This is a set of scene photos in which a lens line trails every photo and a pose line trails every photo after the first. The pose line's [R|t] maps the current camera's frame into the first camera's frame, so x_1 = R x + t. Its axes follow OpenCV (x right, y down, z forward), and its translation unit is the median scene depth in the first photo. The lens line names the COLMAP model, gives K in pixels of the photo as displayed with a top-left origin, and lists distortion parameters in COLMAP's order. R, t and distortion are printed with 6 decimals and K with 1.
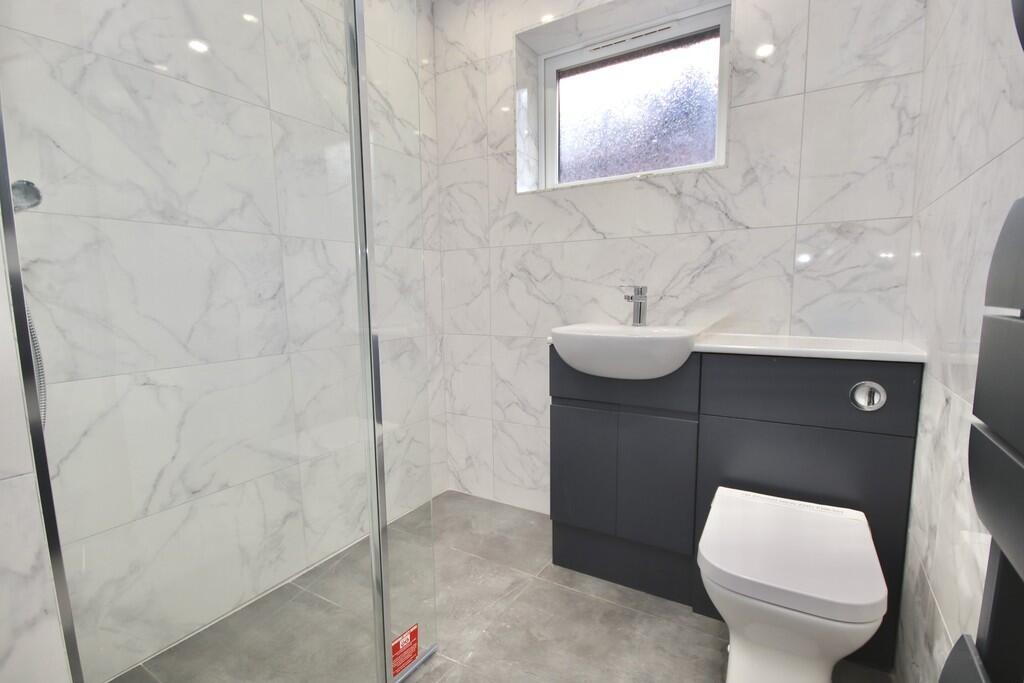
lens RADIAL K [[477.4, 0, 512.0], [0, 477.4, 341.5], [0, 0, 1]] dist [-0.000595, -0.000316]
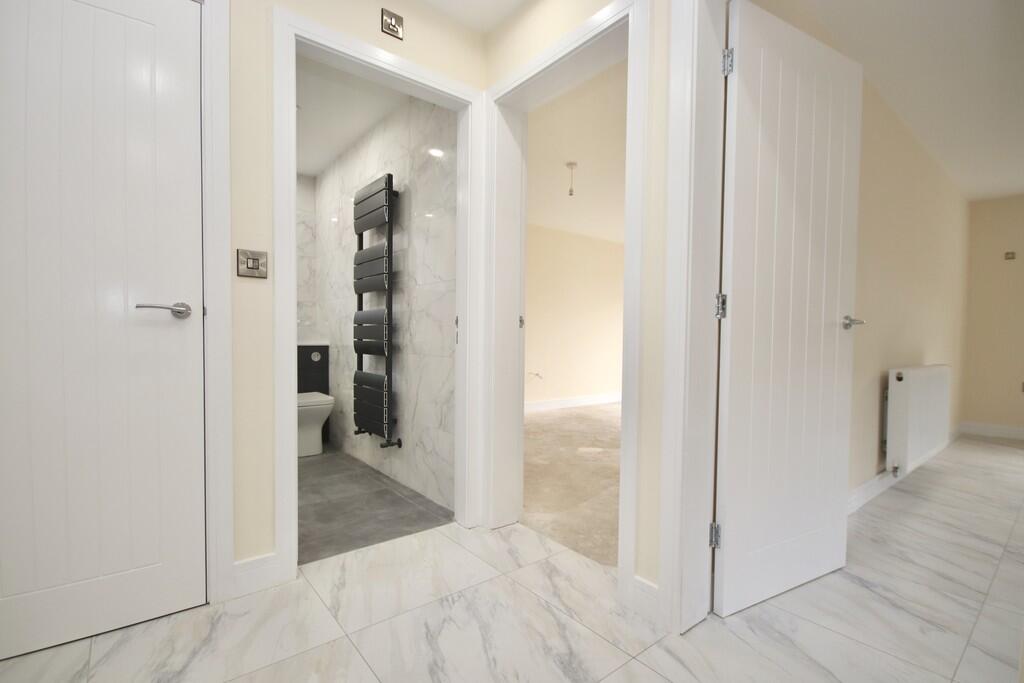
lens RADIAL K [[477.4, 0, 512.0], [0, 477.4, 341.5], [0, 0, 1]] dist [-0.000595, -0.000316]
pose [[0.328674, -0.014874, 0.944326, -1.974851], [0.103128, 0.994462, -0.020230, 0.221521], [-0.938796, 0.104035, 0.328388, -1.401621]]
